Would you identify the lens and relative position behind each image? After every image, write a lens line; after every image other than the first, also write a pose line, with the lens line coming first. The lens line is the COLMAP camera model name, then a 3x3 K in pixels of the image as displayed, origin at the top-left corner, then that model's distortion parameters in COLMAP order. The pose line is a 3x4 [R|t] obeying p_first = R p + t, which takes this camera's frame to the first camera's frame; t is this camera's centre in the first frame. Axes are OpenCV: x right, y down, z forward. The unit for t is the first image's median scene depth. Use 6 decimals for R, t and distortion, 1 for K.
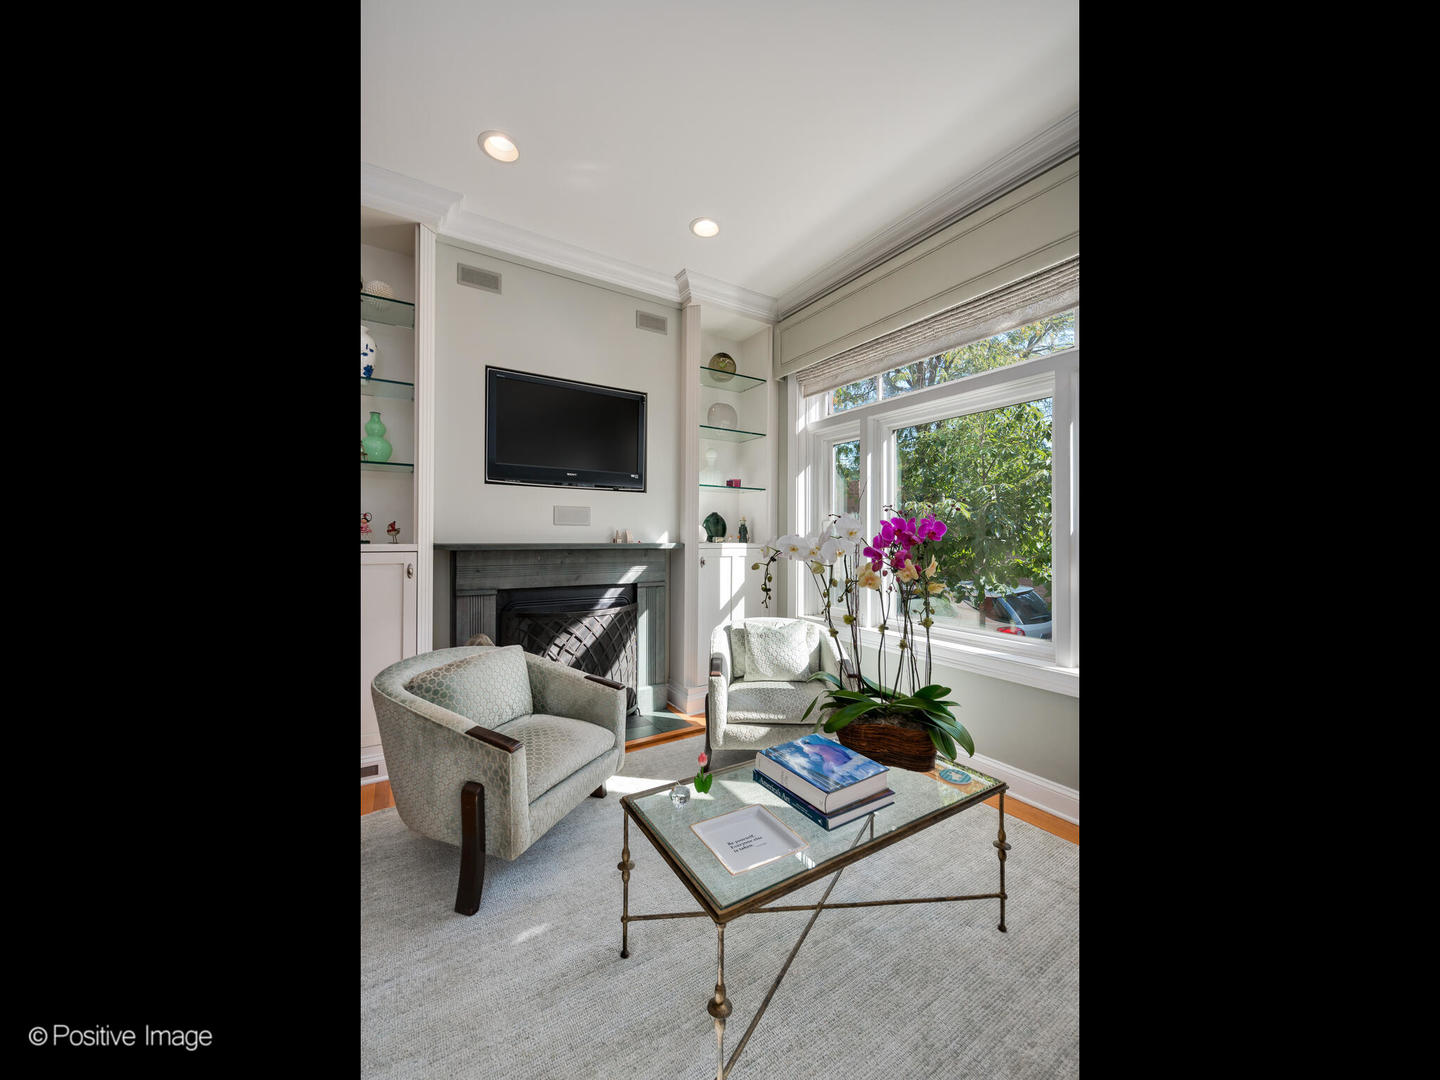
lens RADIAL K [[515.1, 0, 709.7], [0, 515.1, 524.7], [0, 0, 1]] dist [0.000393, 0.000002]
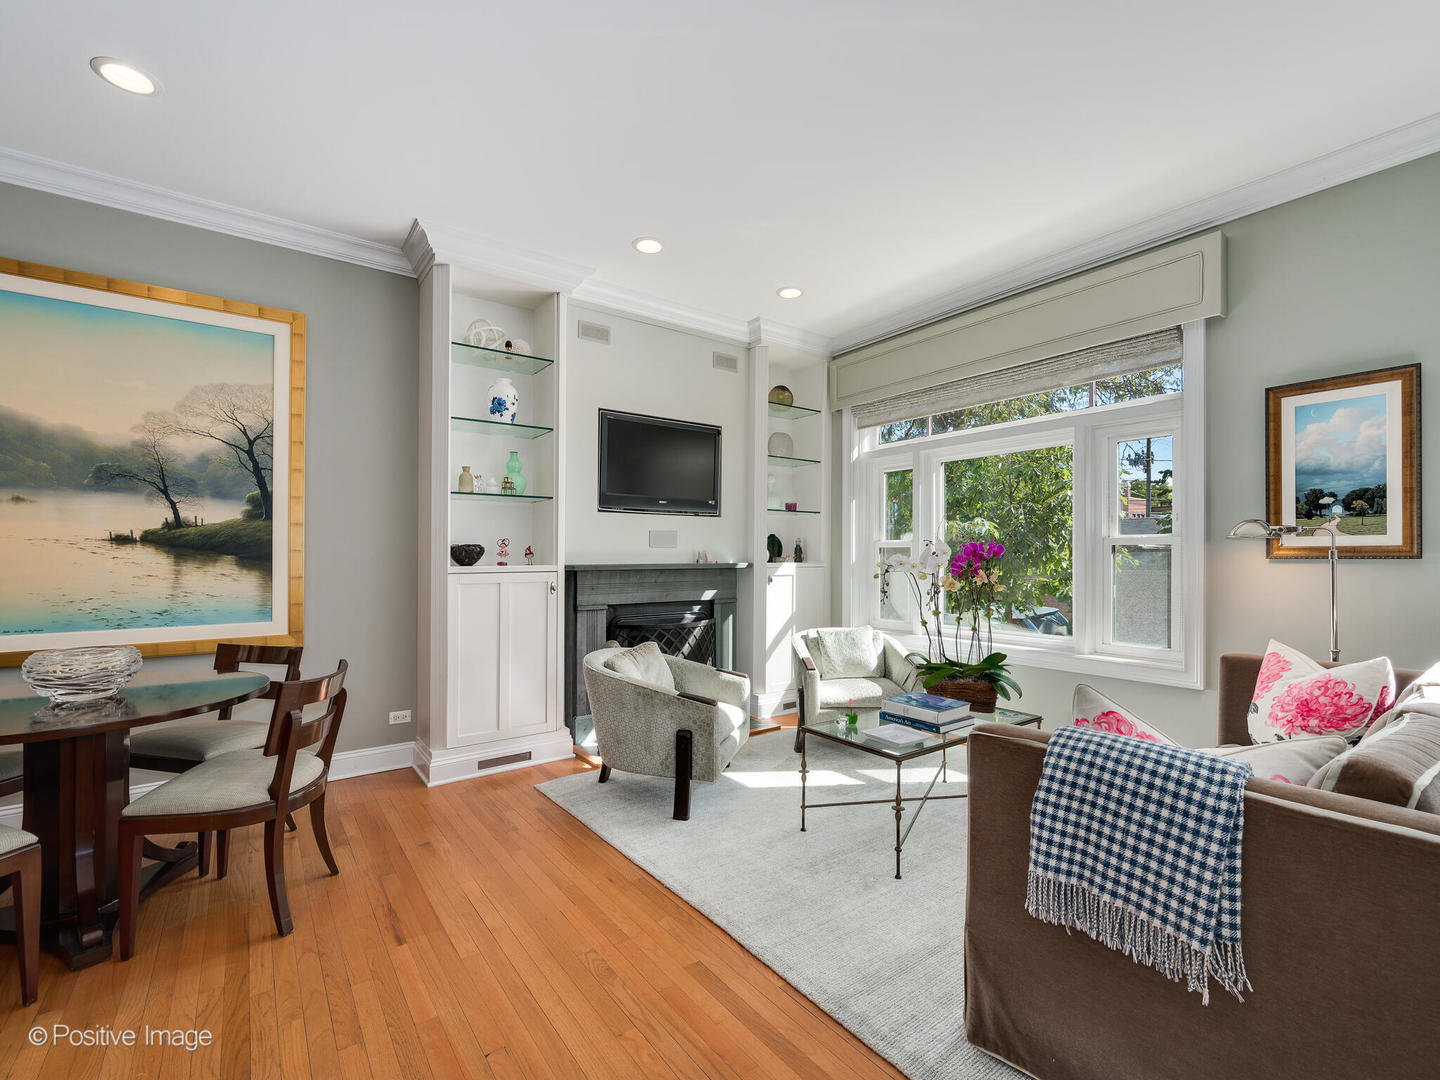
lens RADIAL K [[649.4, 0, 720.4], [0, 649.4, 543.5], [0, 0, 1]] dist [-0.002768, -0.000174]
pose [[0.996718, -0.006856, 0.080660, -0.249724], [0.006798, 0.999976, 0.000983, -0.007949], [-0.080665, -0.000431, 0.996741, -0.397301]]
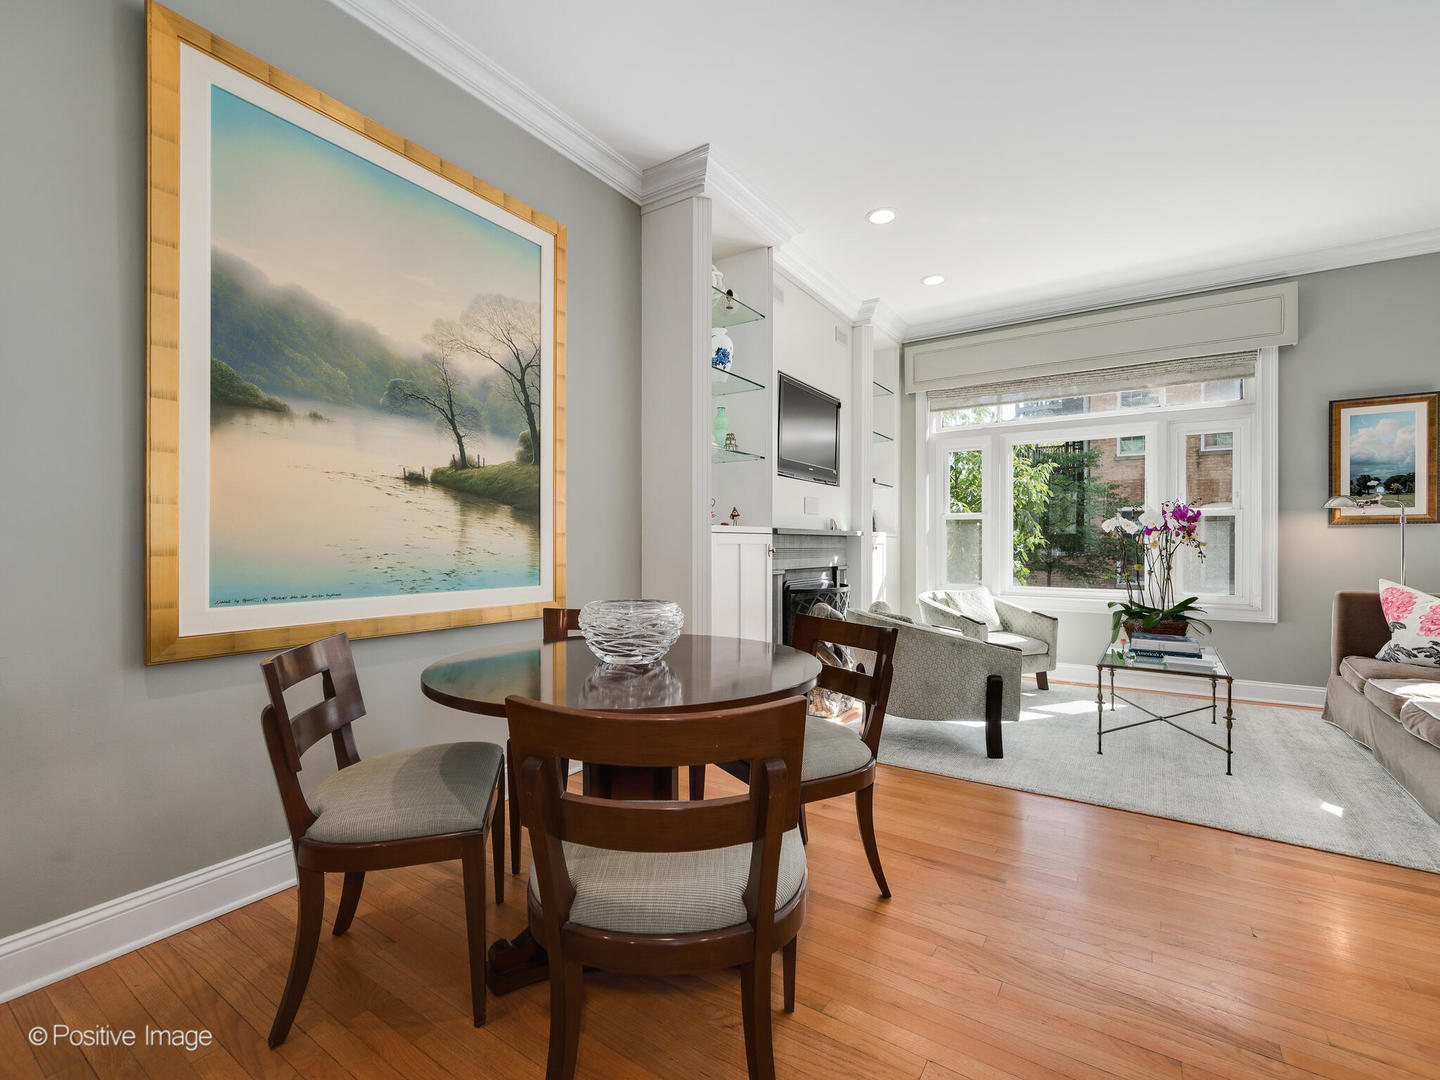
lens RADIAL K [[650.7, 0, 721.7], [0, 650.7, 533.5], [0, 0, 1]] dist [-0.000489, -0.000149]
pose [[0.909272, 0.002069, 0.416196, -1.001727], [-0.005175, 0.999967, 0.006335, 0.034626], [-0.416169, -0.007914, 0.909253, -0.210159]]
